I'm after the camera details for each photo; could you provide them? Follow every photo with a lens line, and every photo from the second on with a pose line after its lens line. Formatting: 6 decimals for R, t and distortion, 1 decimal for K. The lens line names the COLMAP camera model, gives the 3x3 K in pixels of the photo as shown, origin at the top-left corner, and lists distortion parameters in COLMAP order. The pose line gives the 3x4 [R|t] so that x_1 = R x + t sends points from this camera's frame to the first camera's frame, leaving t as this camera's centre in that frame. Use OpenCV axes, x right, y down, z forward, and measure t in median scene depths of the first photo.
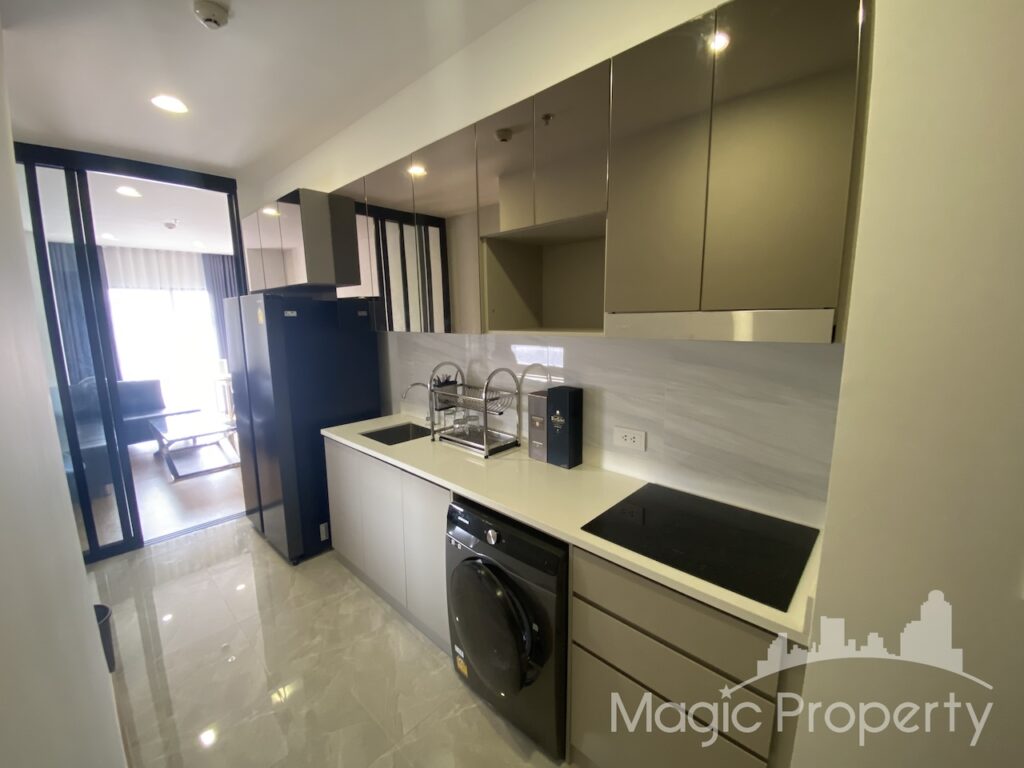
lens RADIAL K [[419.4, 0, 515.2], [0, 419.4, 385.5], [0, 0, 1]] dist [0.032631, -0.025182]
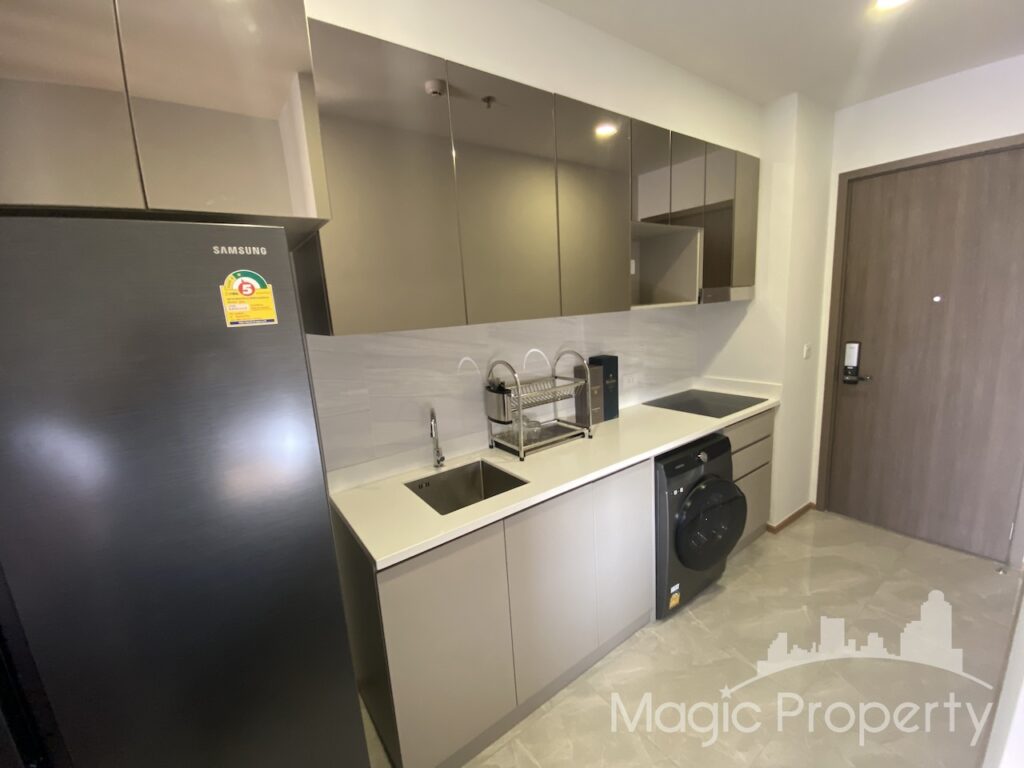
lens RADIAL K [[419.4, 0, 515.2], [0, 419.4, 385.5], [0, 0, 1]] dist [0.032631, -0.025182]
pose [[0.185005, -0.177227, 0.966625, -1.111205], [0.223195, 0.965478, 0.134298, -0.131956], [-0.957056, 0.190900, 0.218174, 0.971960]]
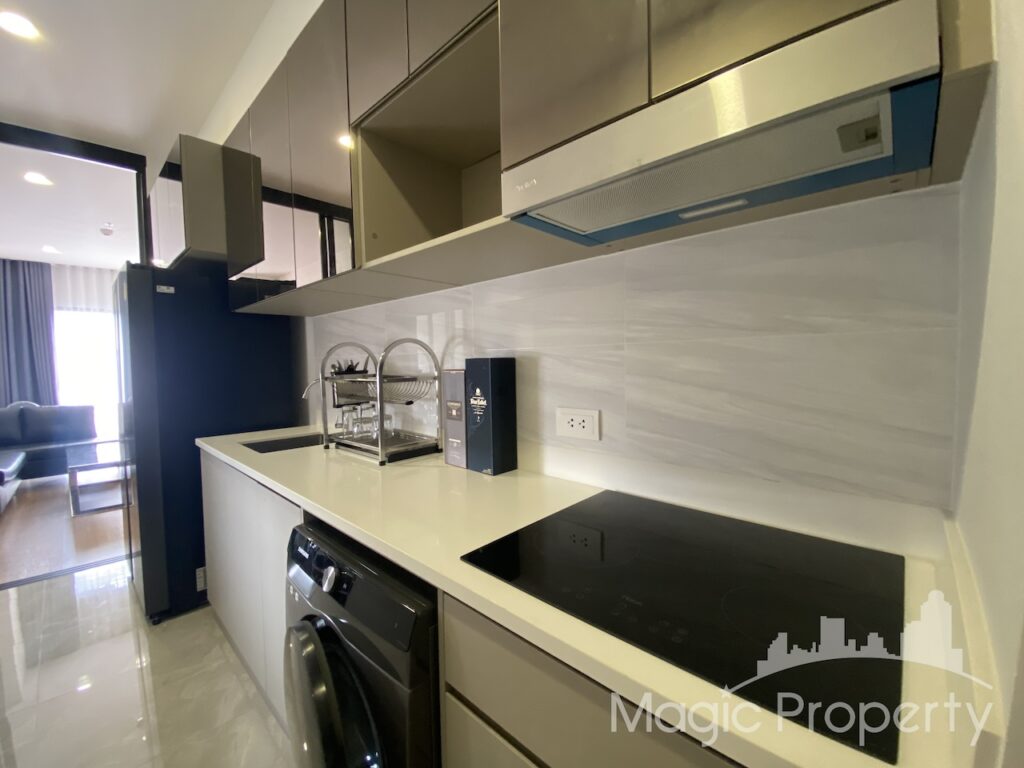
lens RADIAL K [[419.4, 0, 515.2], [0, 419.4, 385.5], [0, 0, 1]] dist [0.032631, -0.025182]
pose [[0.999995, -0.003028, -0.000569, 0.157751], [0.002949, 0.994204, -0.107471, 0.123984], [0.000891, 0.107469, 0.994208, 0.307284]]
